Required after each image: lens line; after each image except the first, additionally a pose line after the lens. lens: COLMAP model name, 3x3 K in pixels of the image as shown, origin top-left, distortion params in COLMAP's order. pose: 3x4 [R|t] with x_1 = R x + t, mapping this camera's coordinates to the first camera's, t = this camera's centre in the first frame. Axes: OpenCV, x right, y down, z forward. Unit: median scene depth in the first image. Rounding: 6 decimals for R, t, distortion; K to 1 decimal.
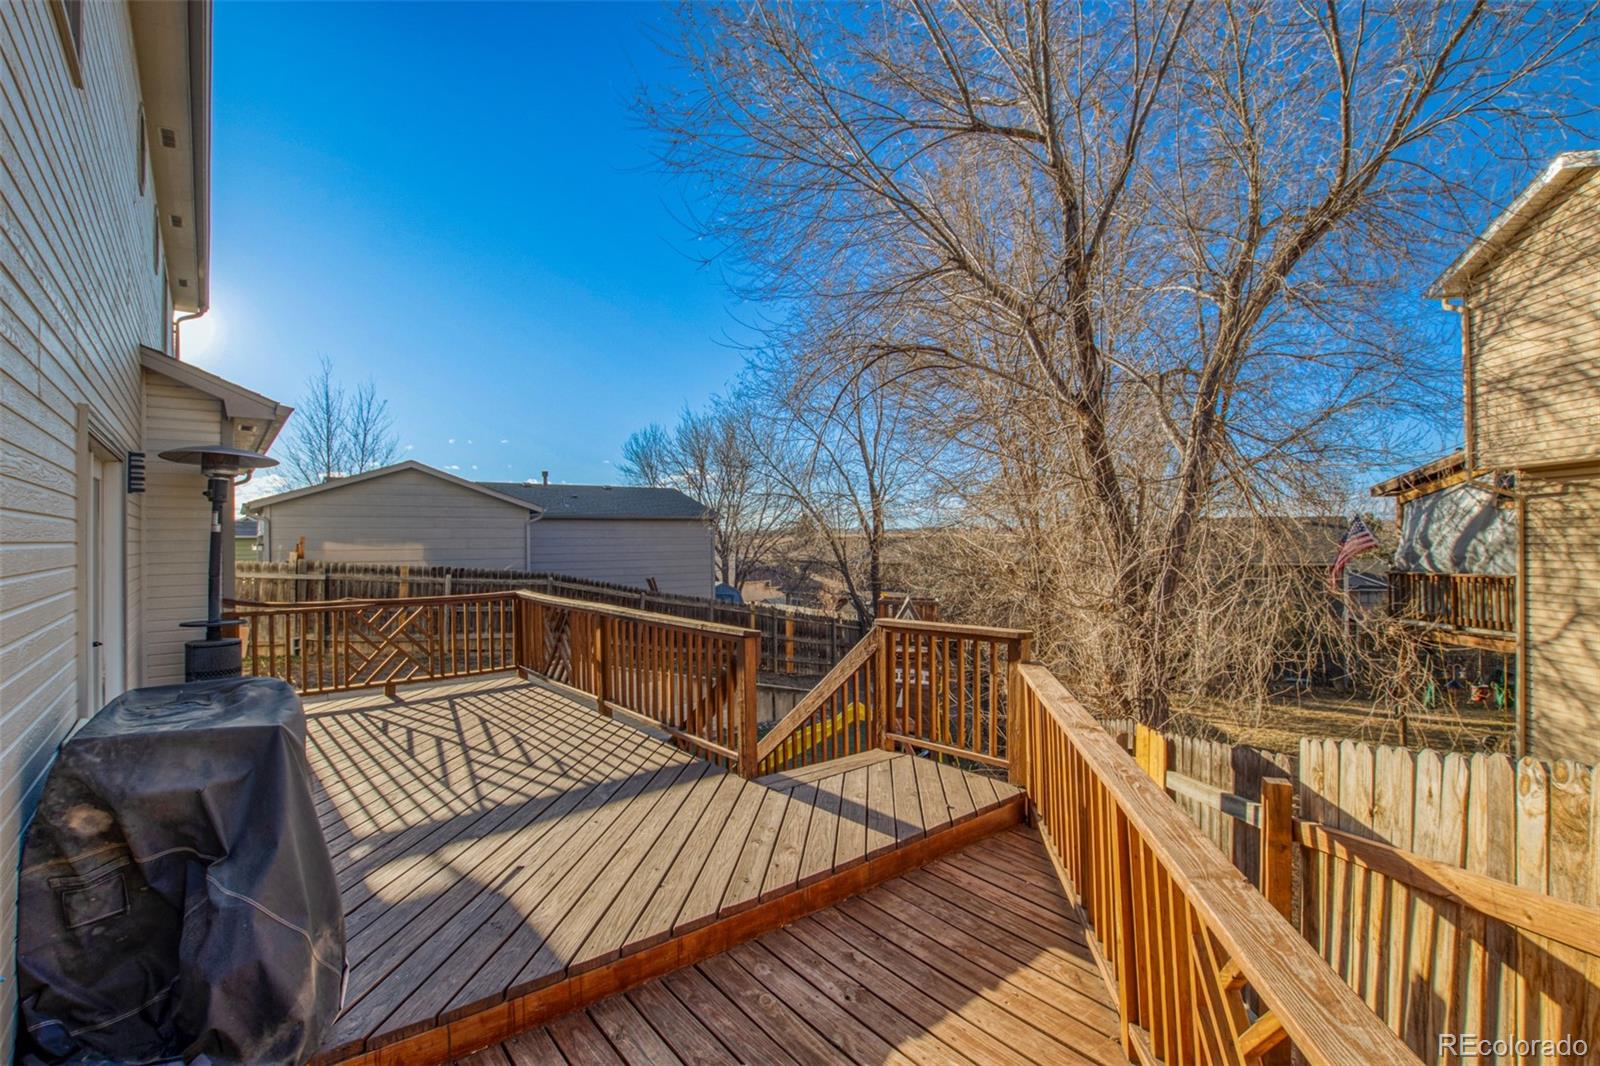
lens RADIAL K [[815.6, 0, 784.5], [0, 815.6, 533.7], [0, 0, 1]] dist [-0.005059, -0.001731]
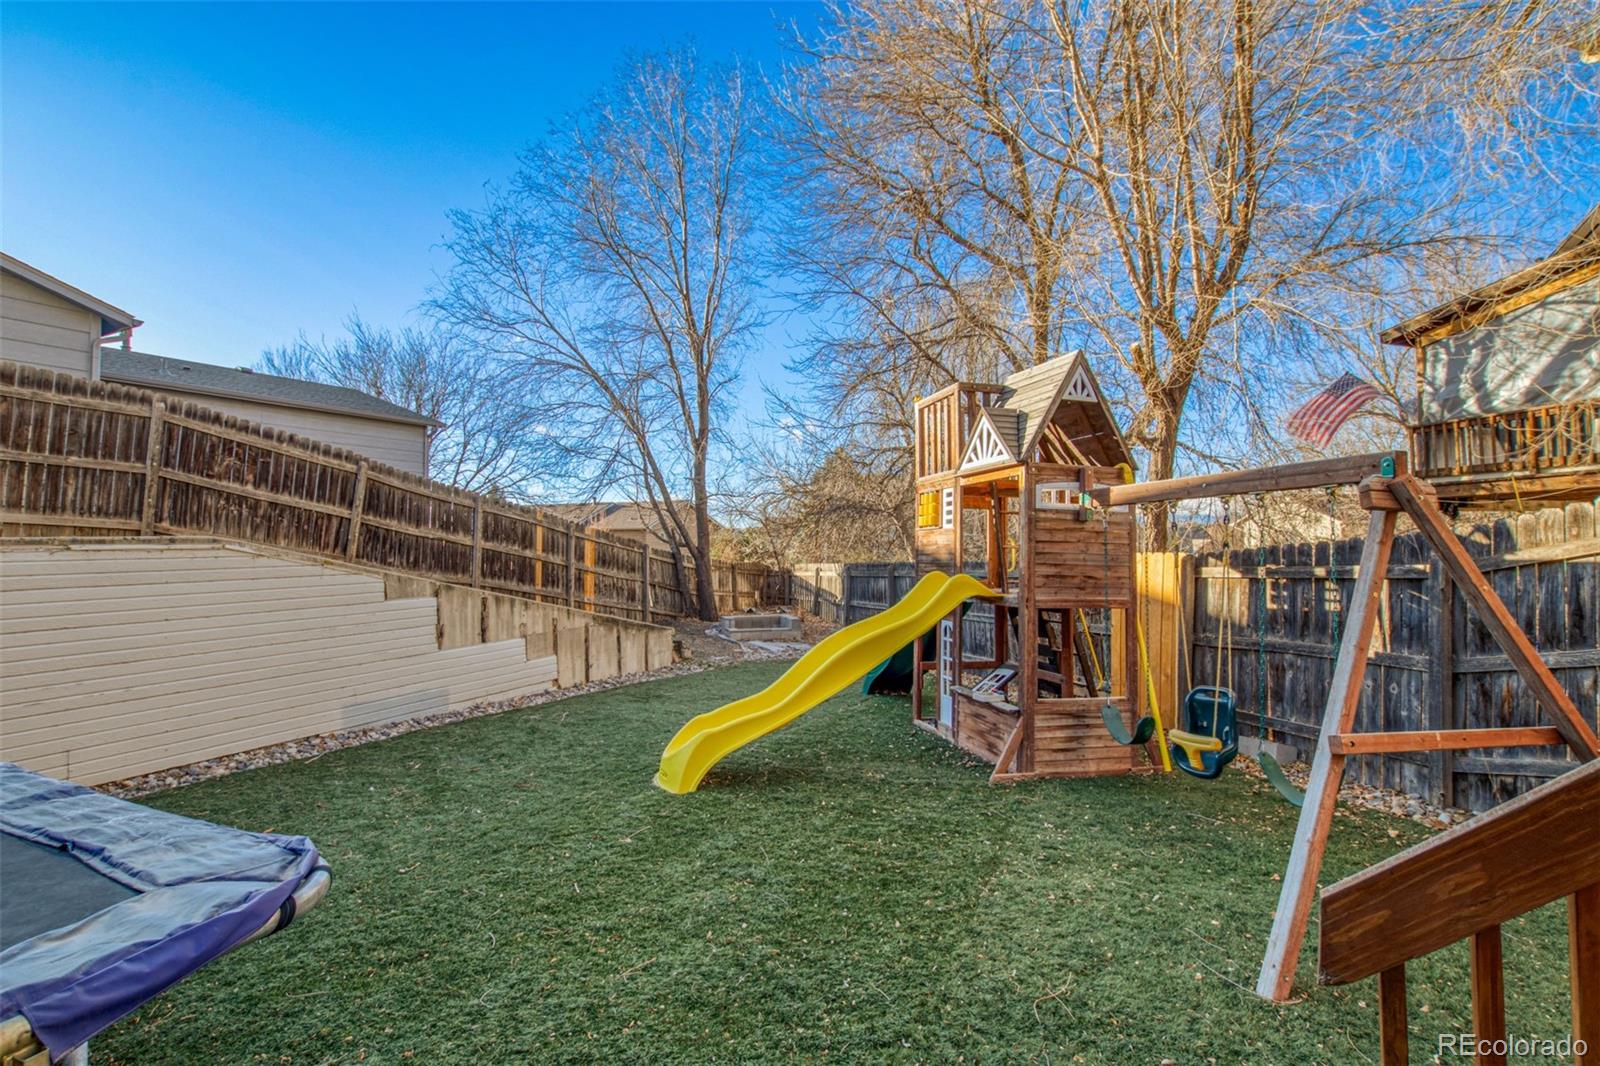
lens RADIAL K [[815.6, 0, 802.9], [0, 815.6, 535.7], [0, 0, 1]] dist [-0.005059, -0.001731]
pose [[0.910217, 0.003249, 0.414119, -0.132806], [-0.000413, 0.999976, -0.006937, 0.127138], [-0.414131, 0.006144, 0.910197, 0.386487]]
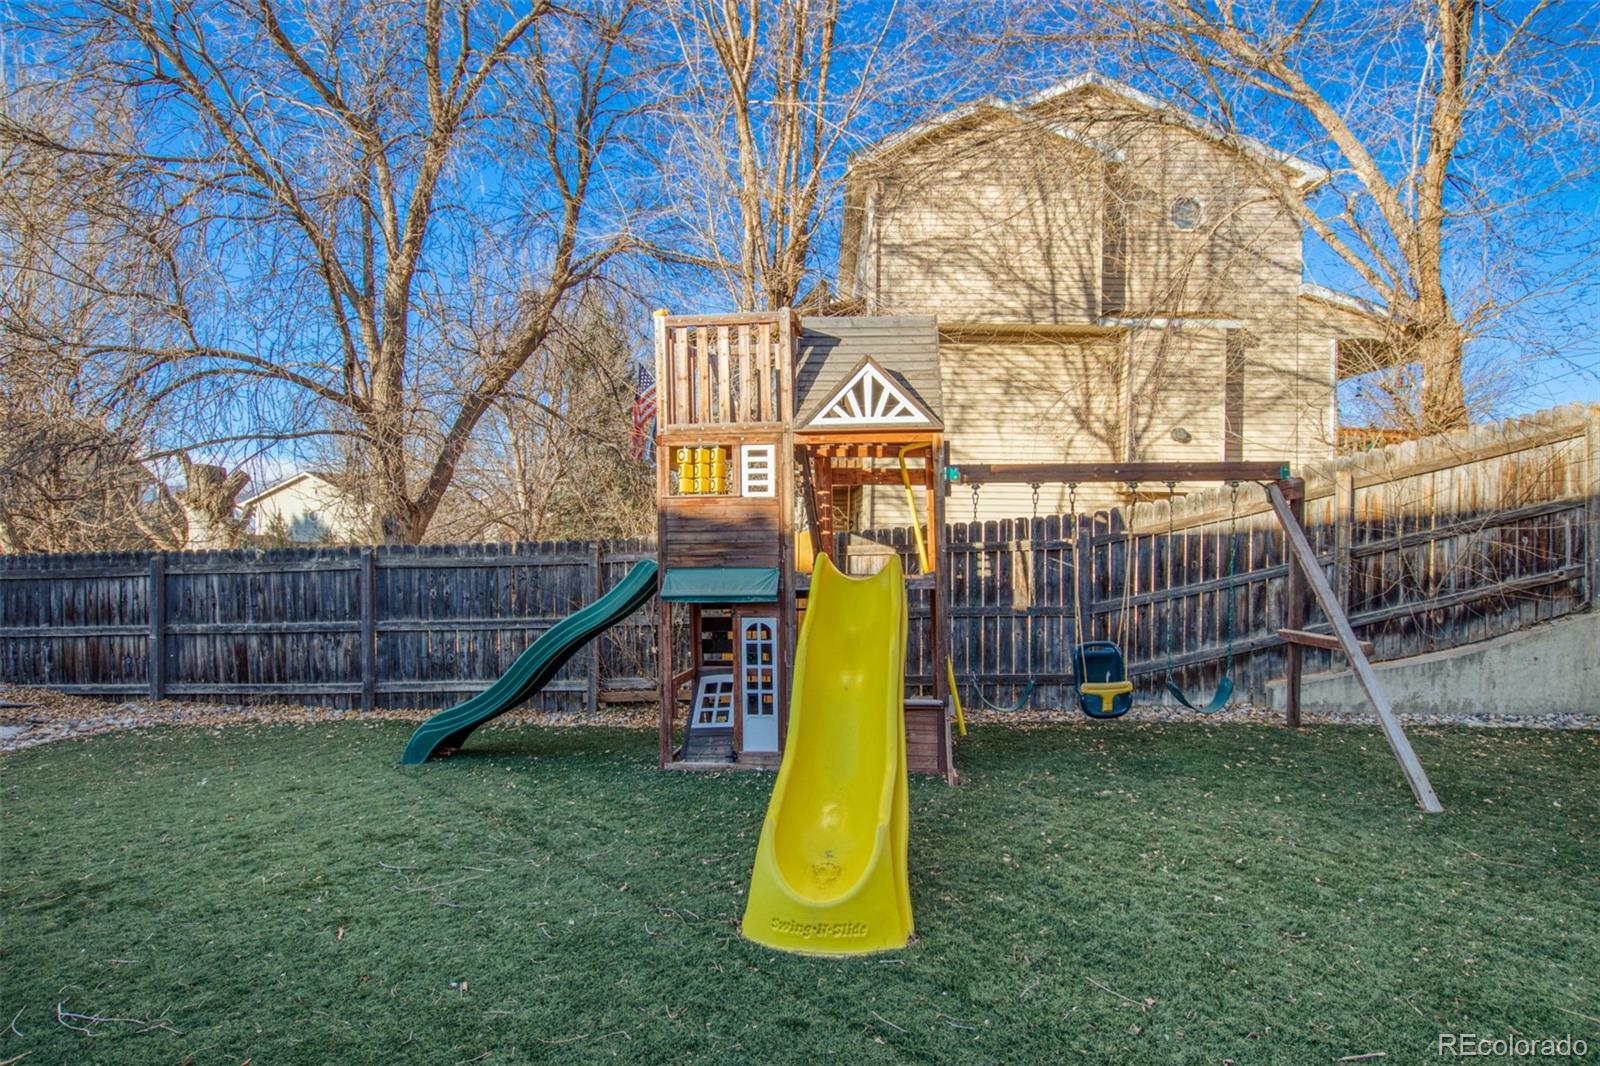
lens RADIAL K [[881.3, 0, 802.5], [0, 881.3, 530.3], [0, 0, 1]] dist [-0.013297, 0.003672]
pose [[-0.057294, 0.007254, 0.998331, -0.228862], [-0.007680, 0.999941, -0.007706, 0.135201], [-0.998328, -0.008109, -0.057235, 0.692640]]
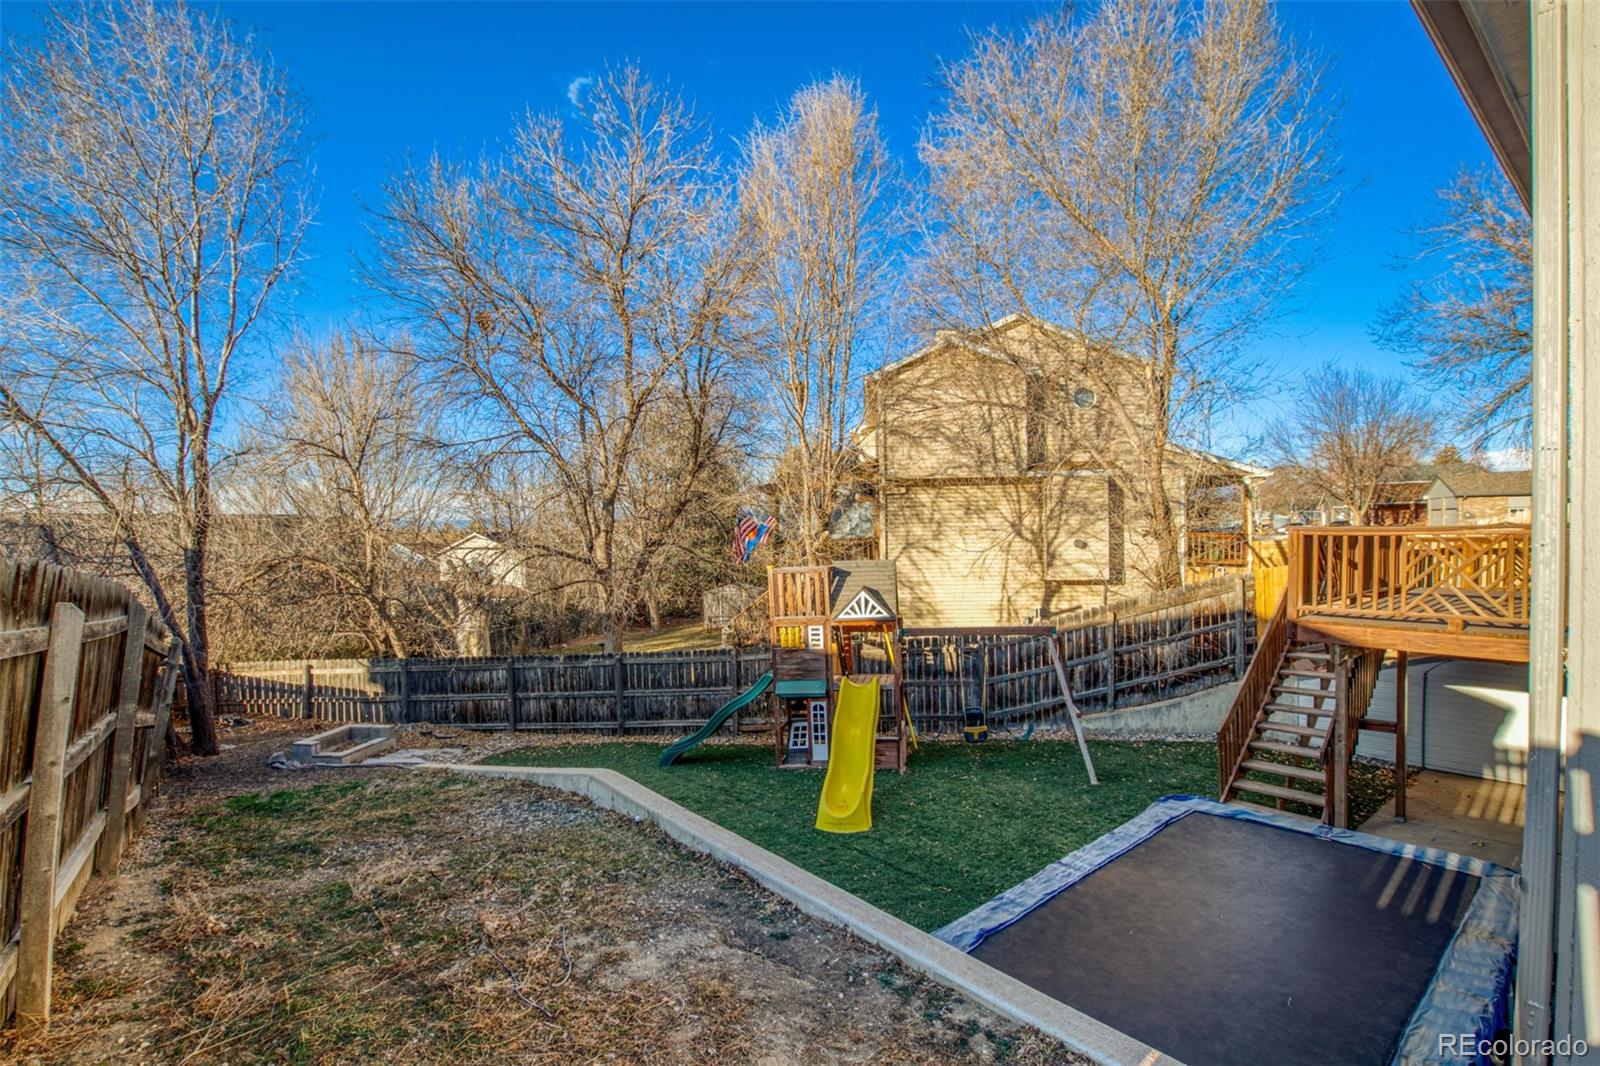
lens RADIAL K [[815.6, 0, 793.3], [0, 815.6, 525.0], [0, 0, 1]] dist [-0.005059, -0.001731]
pose [[0.009647, -0.001633, 0.999952, -0.568079], [0.023944, 0.999712, 0.001401, 0.022000], [-0.999667, 0.023929, 0.009683, 0.700078]]
